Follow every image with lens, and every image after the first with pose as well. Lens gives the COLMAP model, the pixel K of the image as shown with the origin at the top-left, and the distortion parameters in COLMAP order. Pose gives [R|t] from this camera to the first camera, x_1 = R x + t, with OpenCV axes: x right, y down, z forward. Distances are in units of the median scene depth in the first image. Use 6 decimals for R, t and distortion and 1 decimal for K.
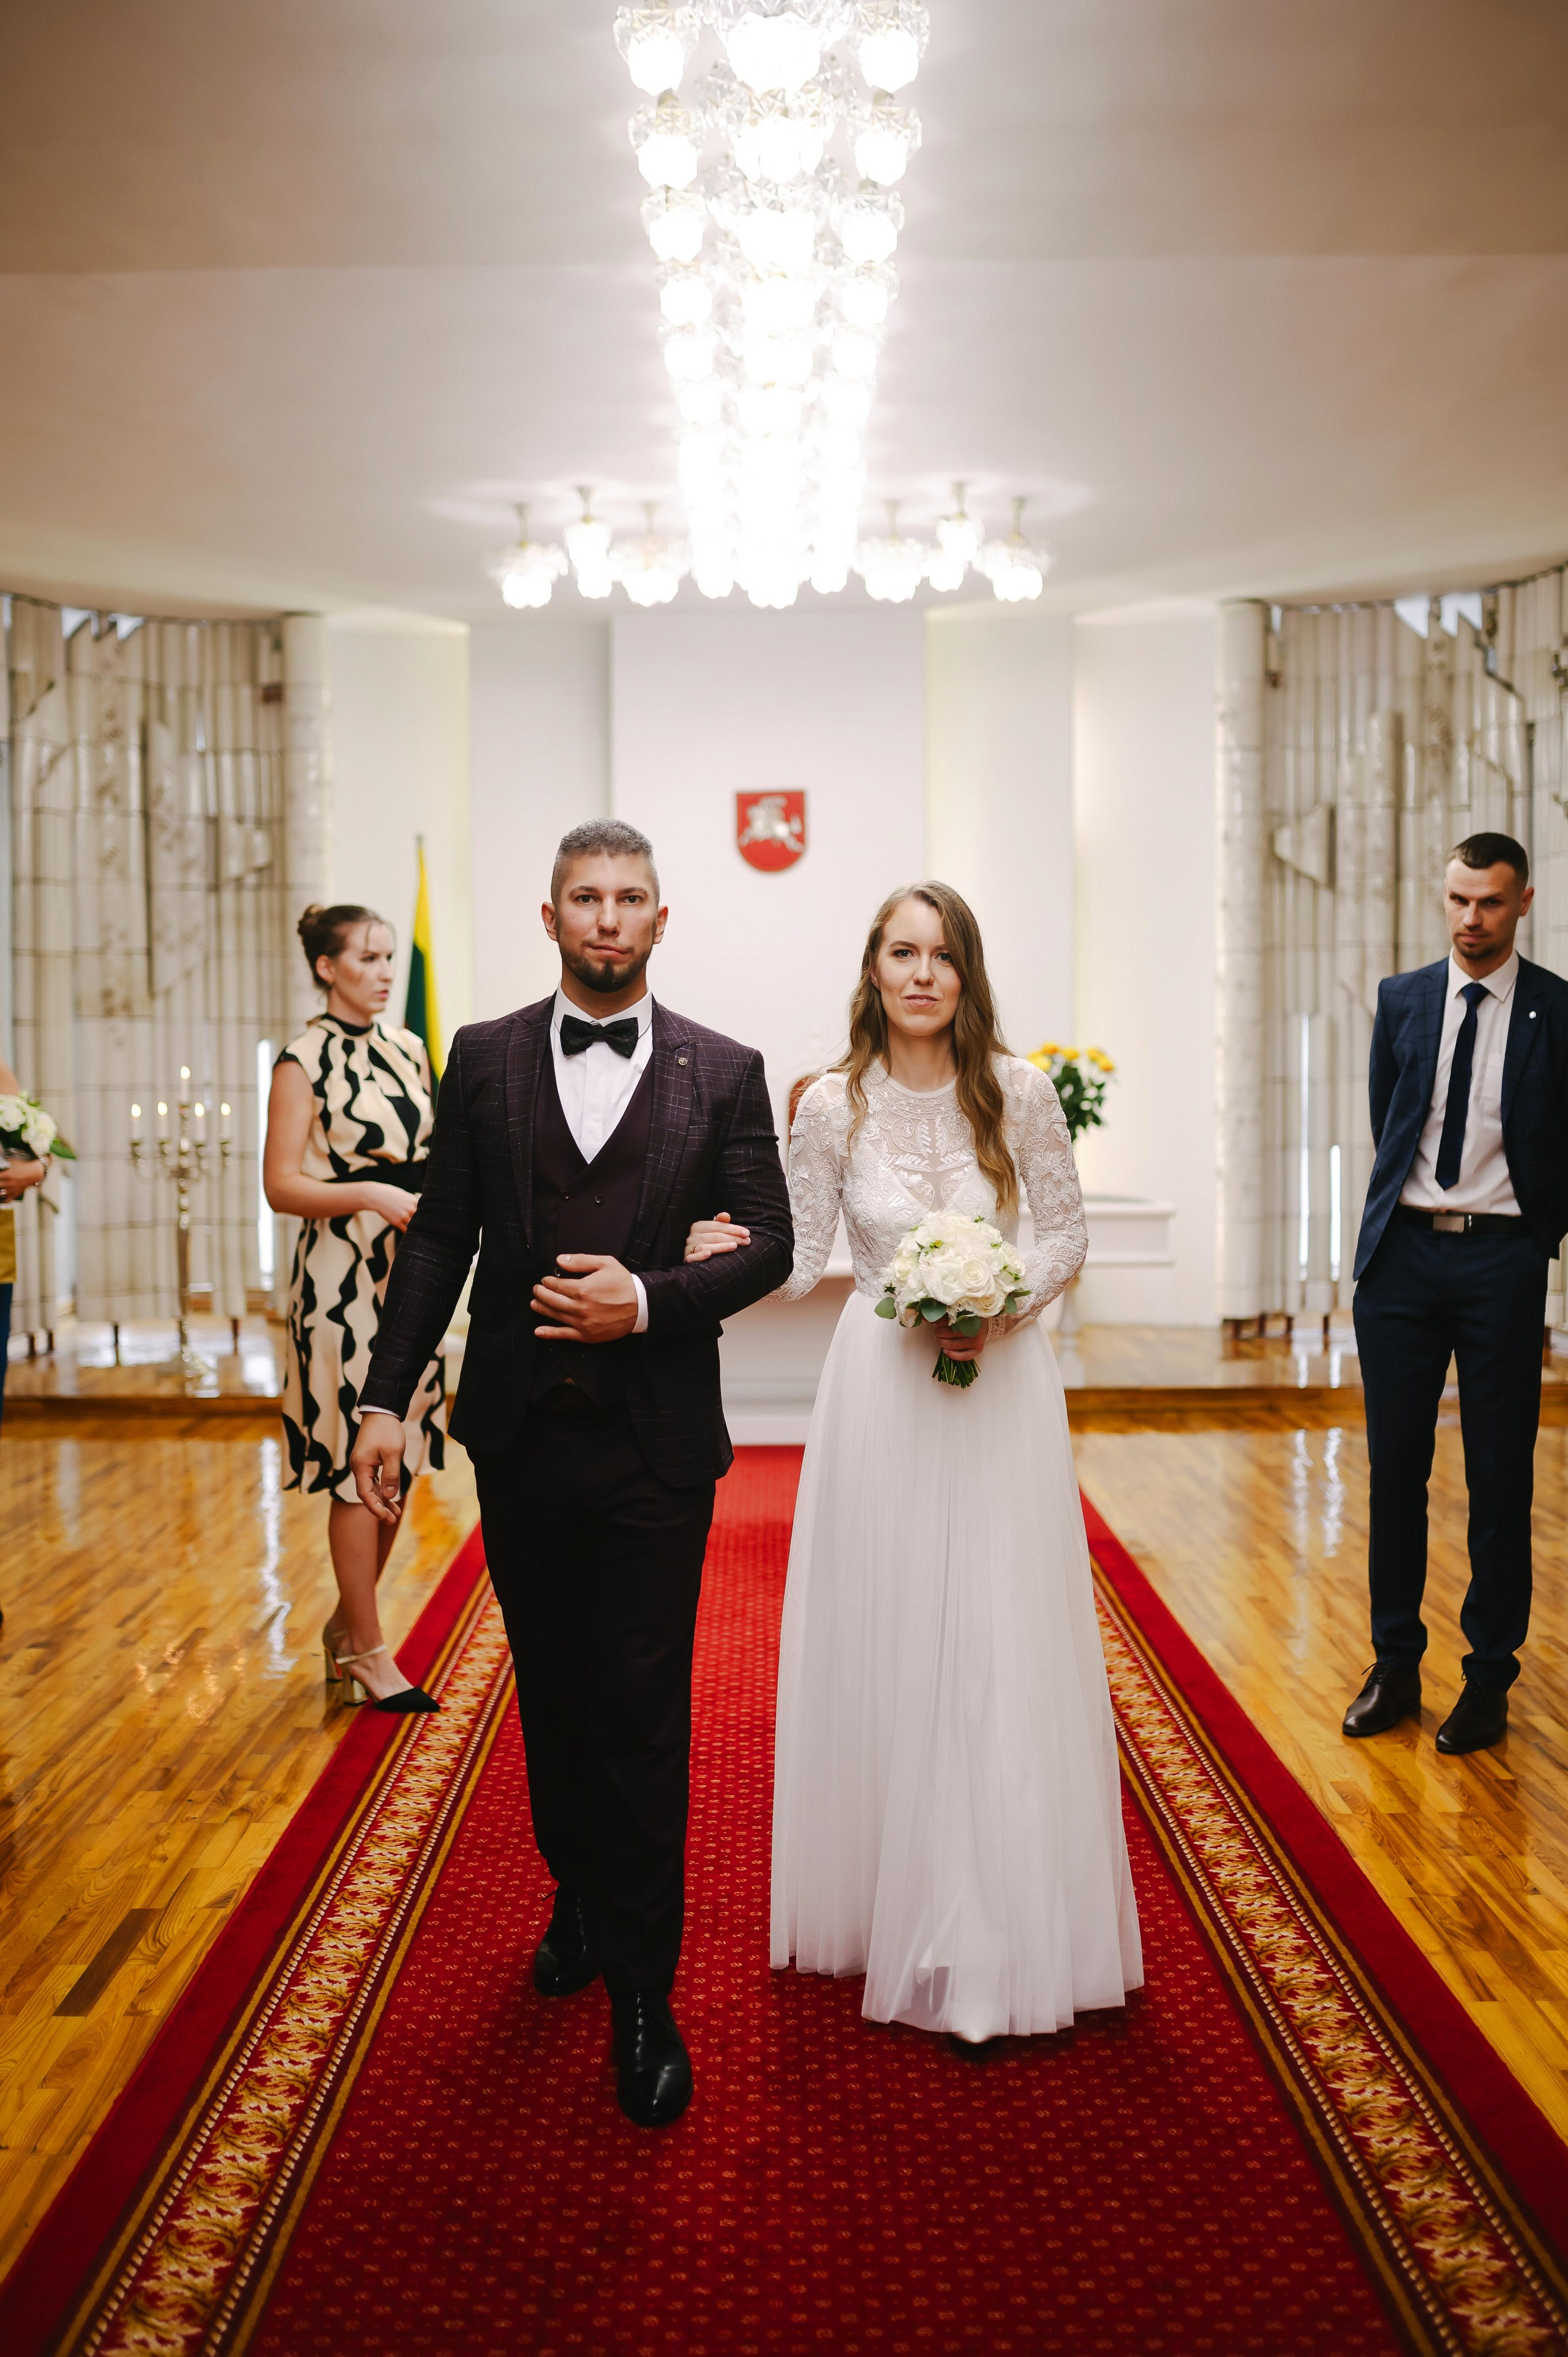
lens RADIAL K [[2661.9, 0, 792.2], [0, 2661.9, 1145.4], [0, 0, 1]] dist [-0.033368, -0.030777]
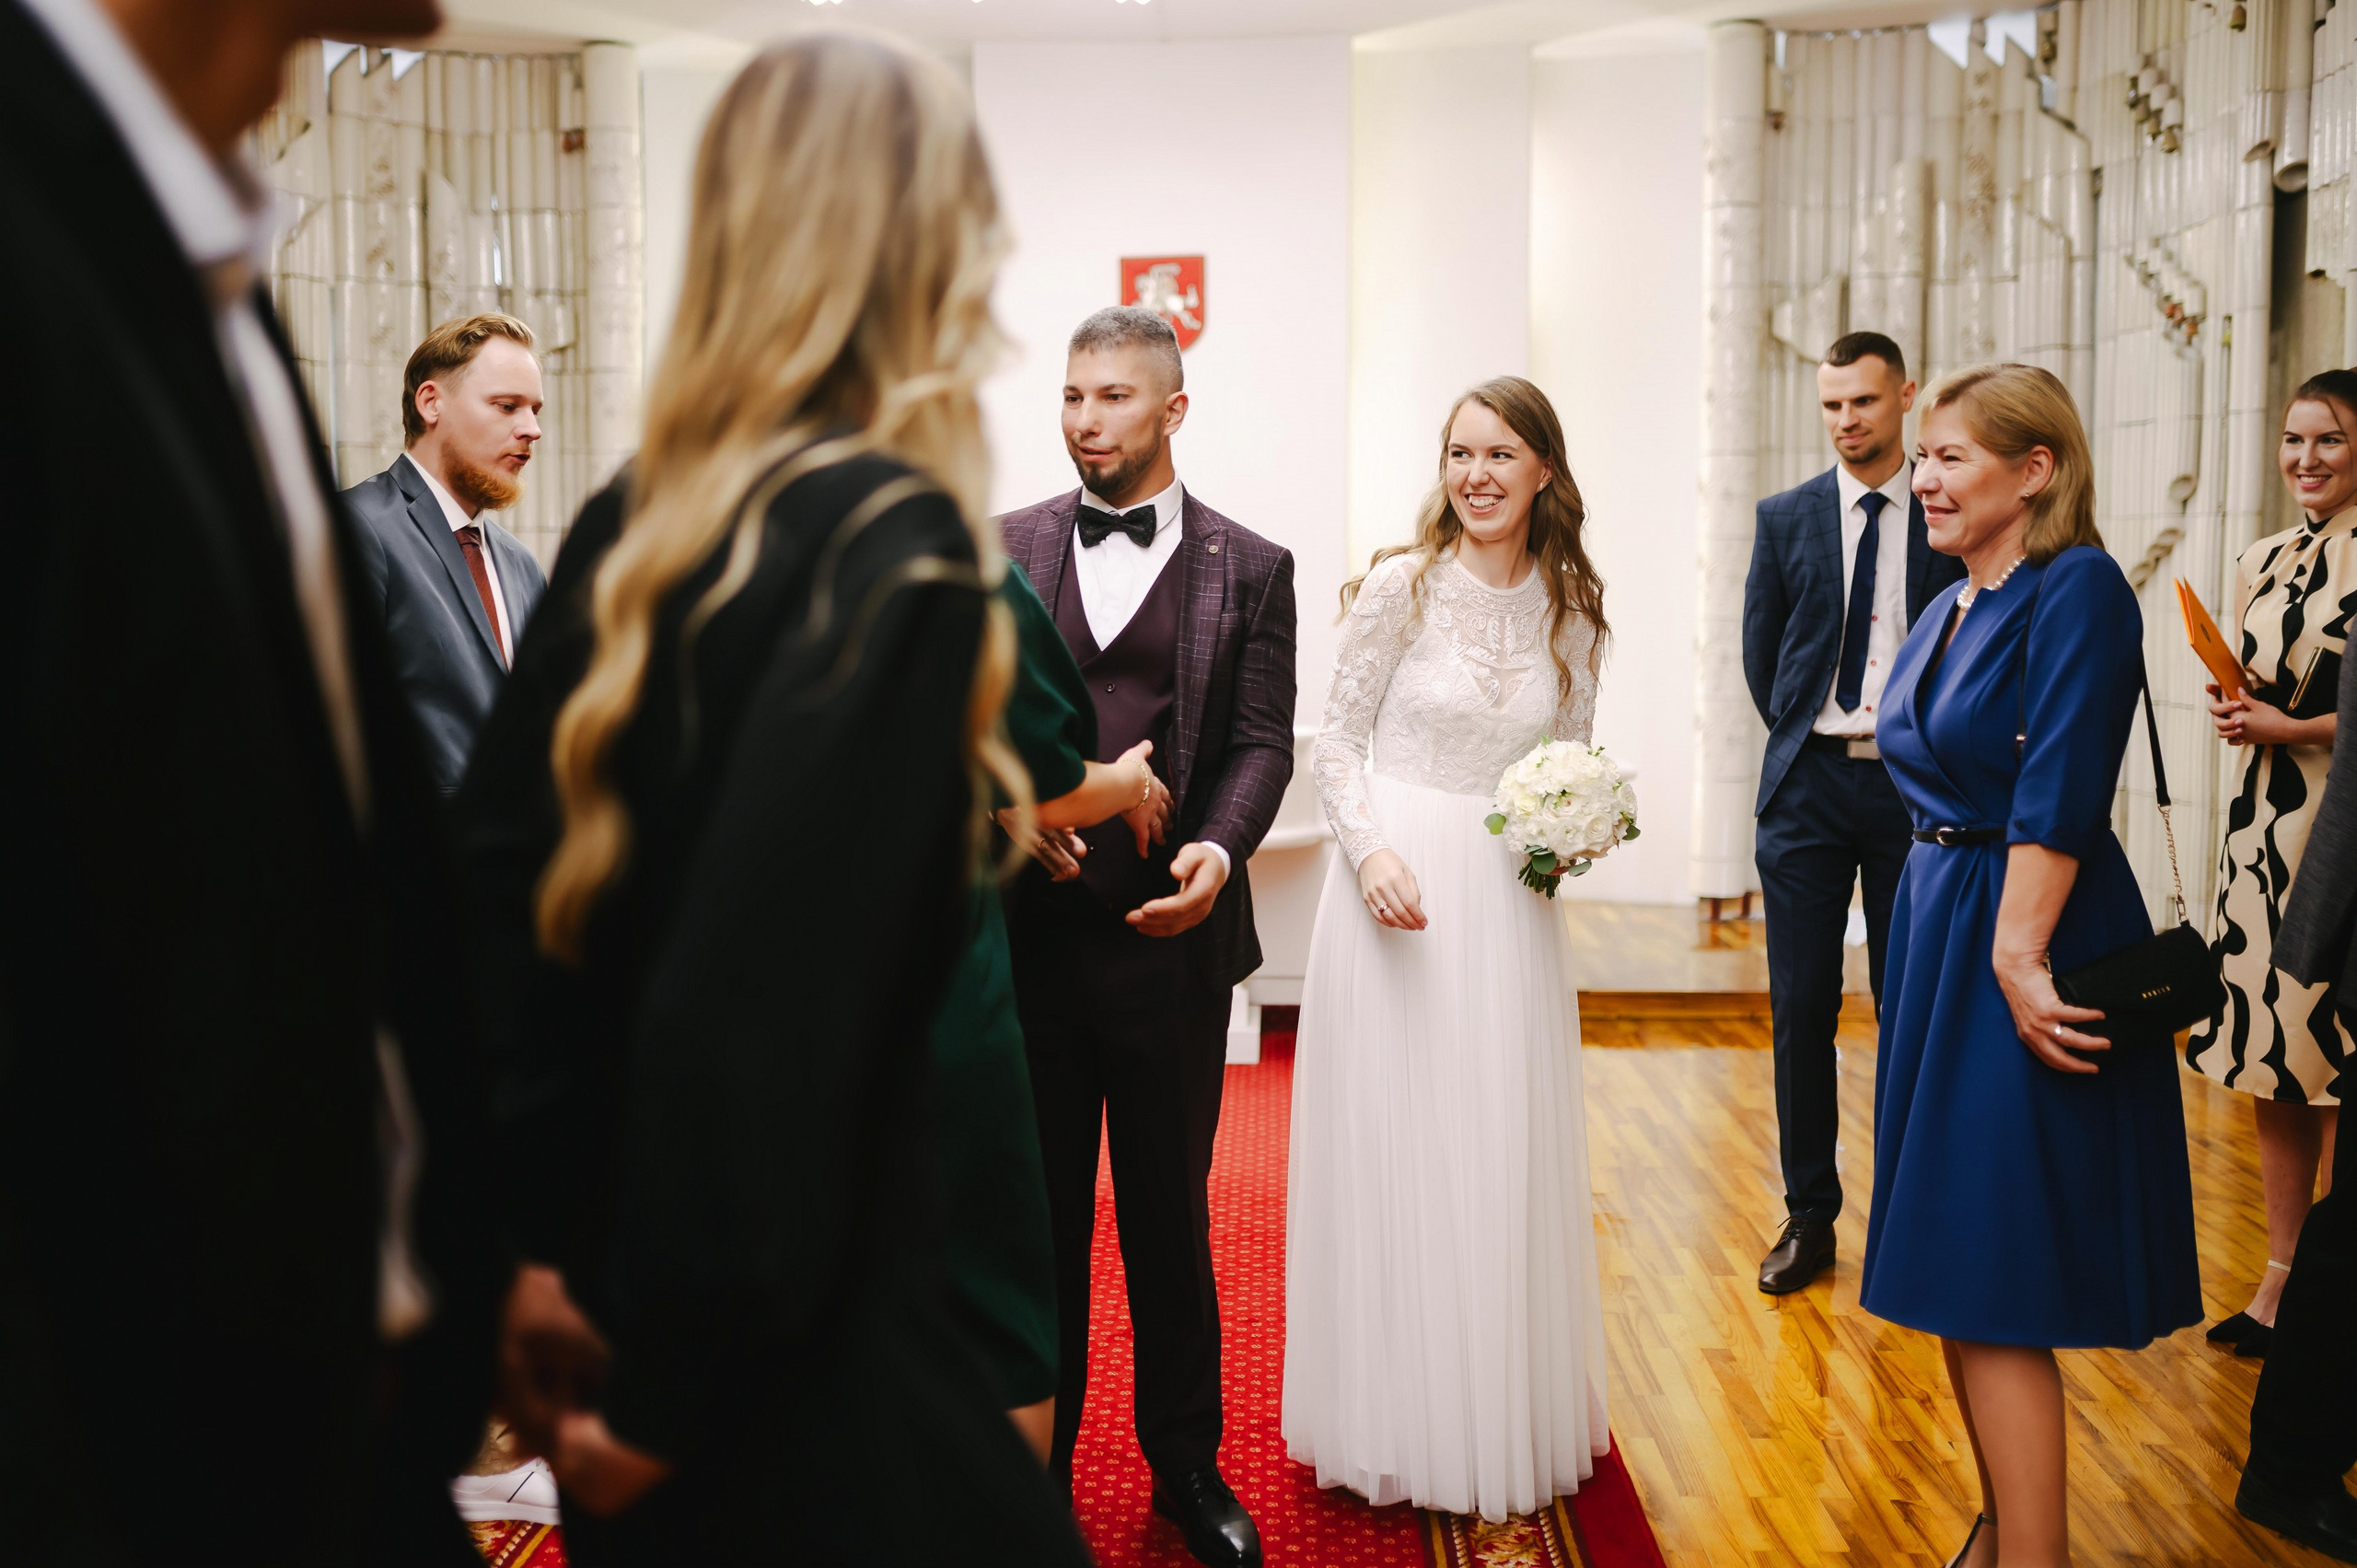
lens RADIAL K [[2480.2, 0, 1178.5], [0, 2480.2, 784.0], [0, 0, 1]] dist [-0.036549, 0.024037]
pose [[0.998324, 0.013090, -0.056372, 0.043042], [-0.010686, 0.999029, 0.042732, -0.001513], [0.056877, -0.042058, 0.997495, 0.221513]]
